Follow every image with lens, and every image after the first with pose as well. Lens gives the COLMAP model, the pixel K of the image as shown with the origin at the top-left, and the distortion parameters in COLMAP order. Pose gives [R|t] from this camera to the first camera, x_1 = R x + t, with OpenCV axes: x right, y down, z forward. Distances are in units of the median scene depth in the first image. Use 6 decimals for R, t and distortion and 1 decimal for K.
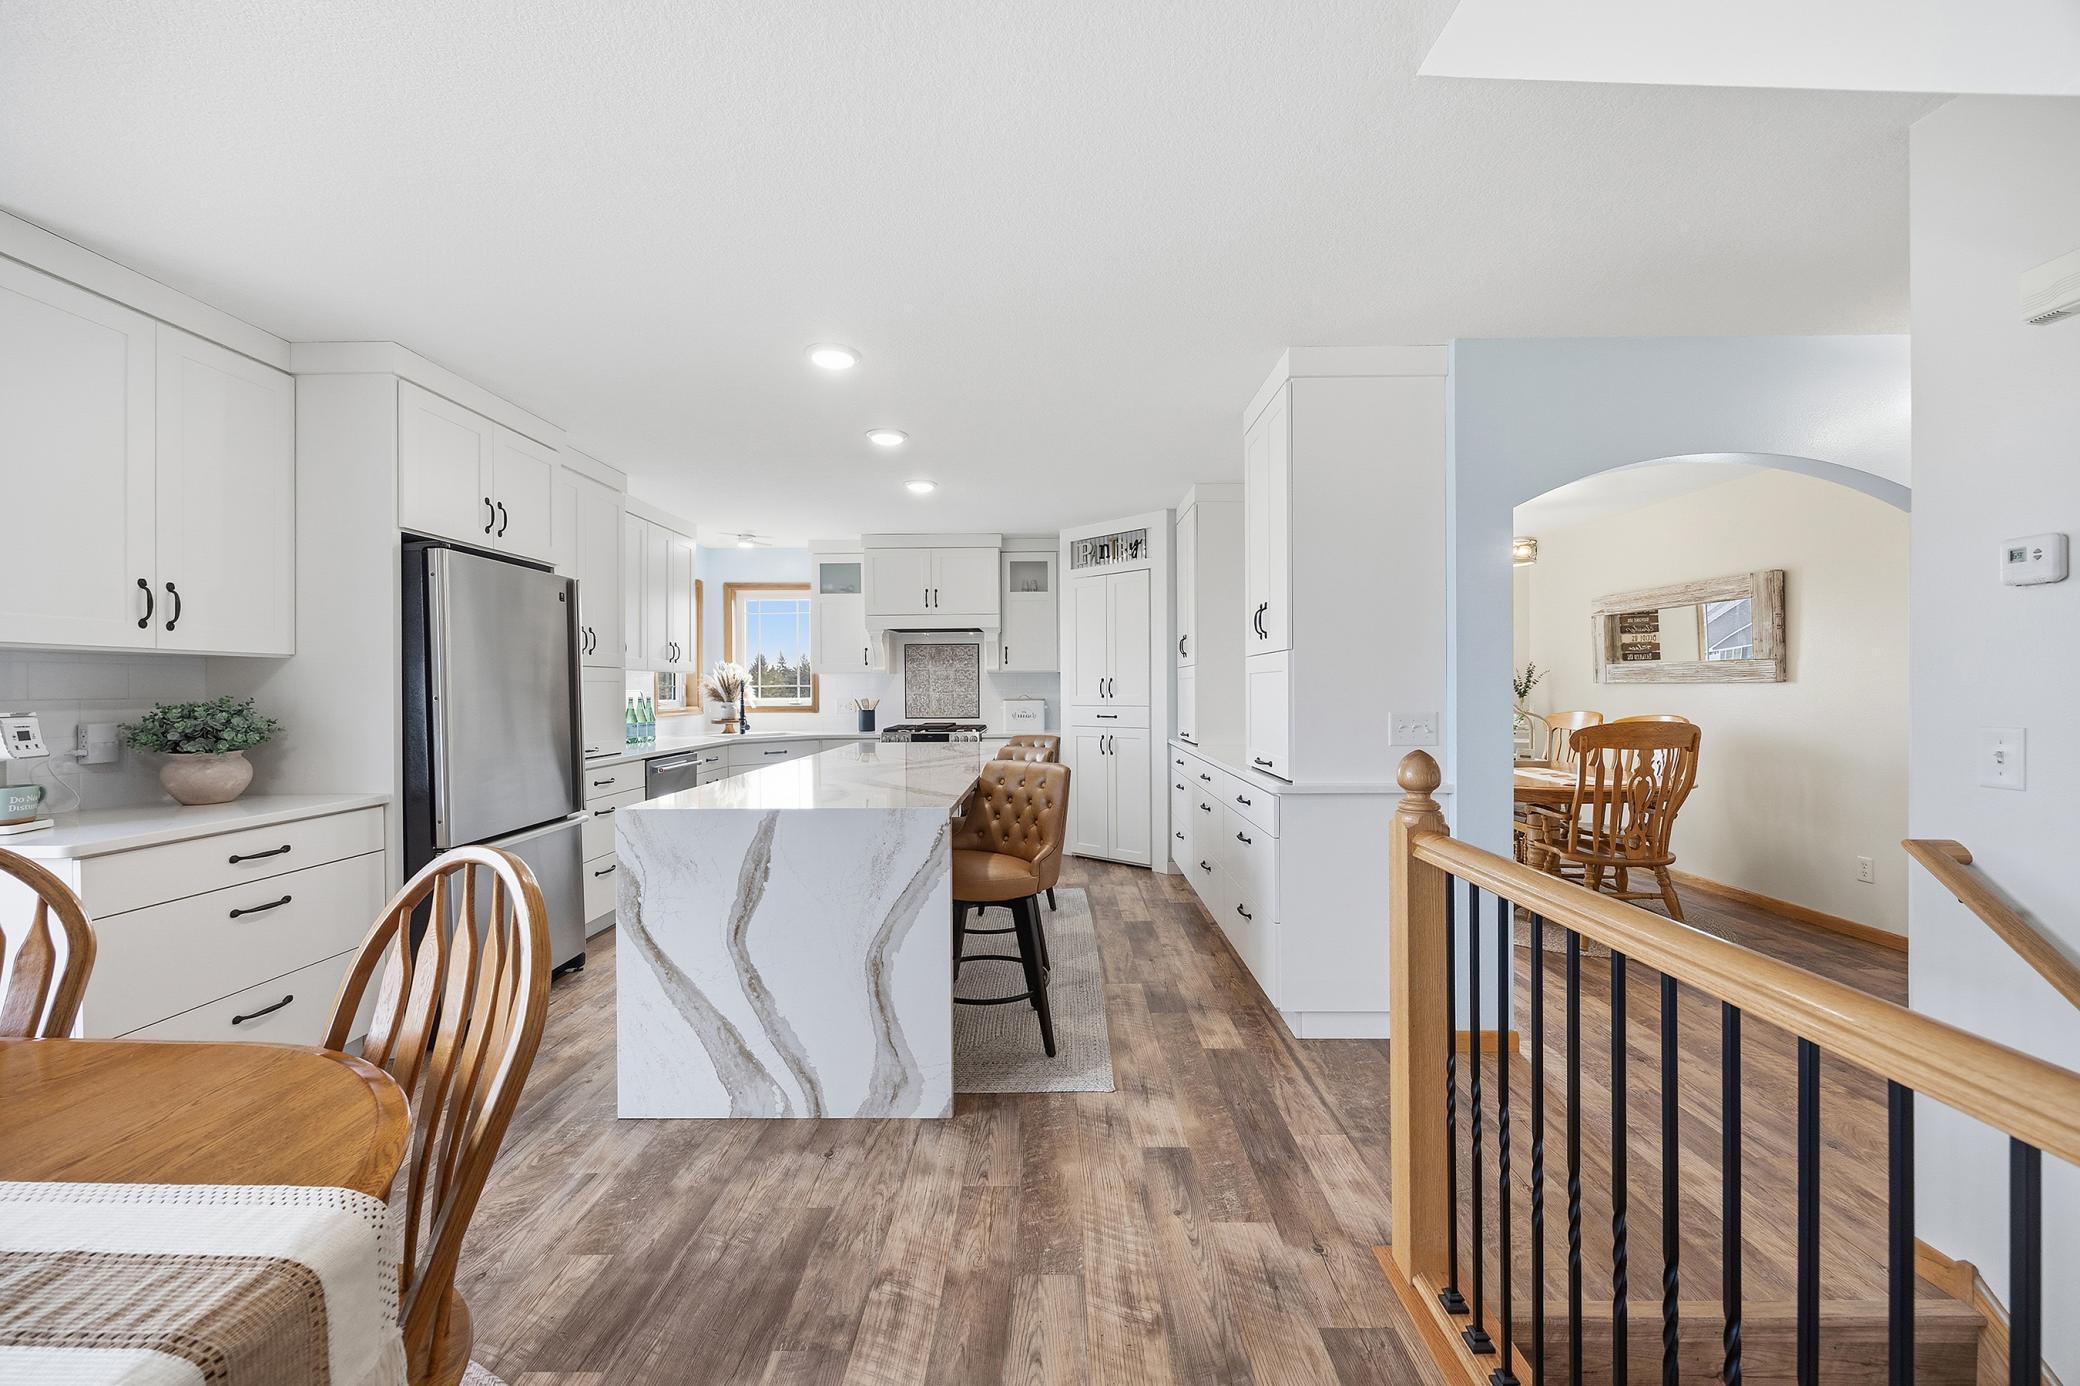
lens RADIAL K [[804.0, 0, 1035.3], [0, 804.0, 694.3], [0, 0, 1]] dist [-0.000338, -0.000292]
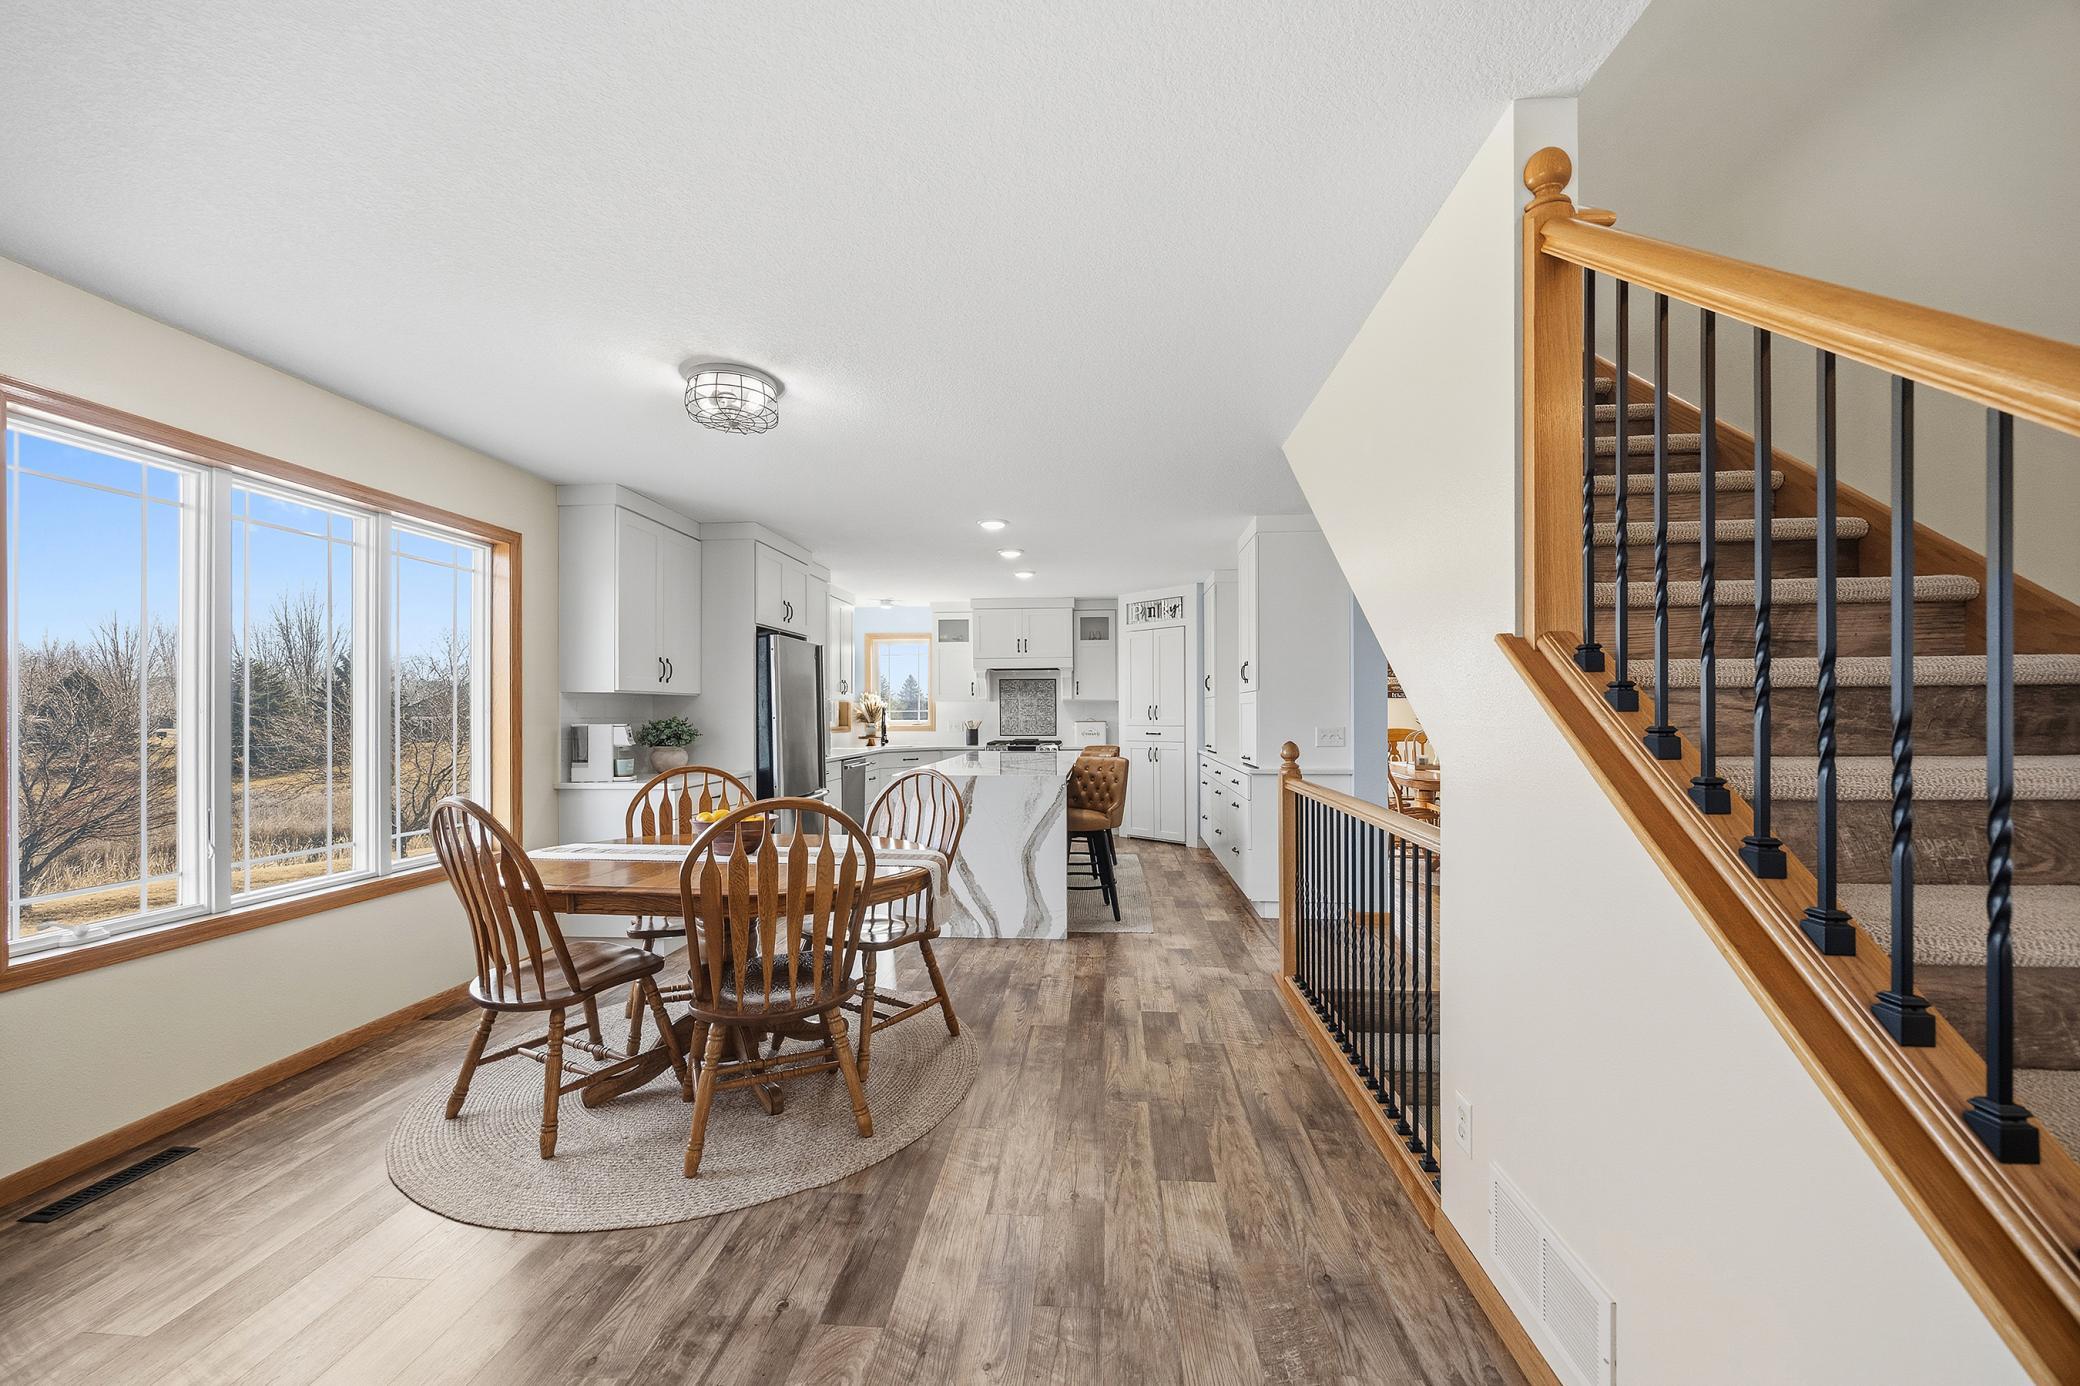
lens RADIAL K [[812.6, 0, 1038.3], [0, 812.6, 705.0], [0, 0, 1]] dist [0.001709, -0.000078]
pose [[0.998255, 0.000876, -0.059052, -0.034458], [-0.001887, 0.999853, -0.017066, 0.004262], [0.059028, 0.017148, 0.998109, -0.551988]]
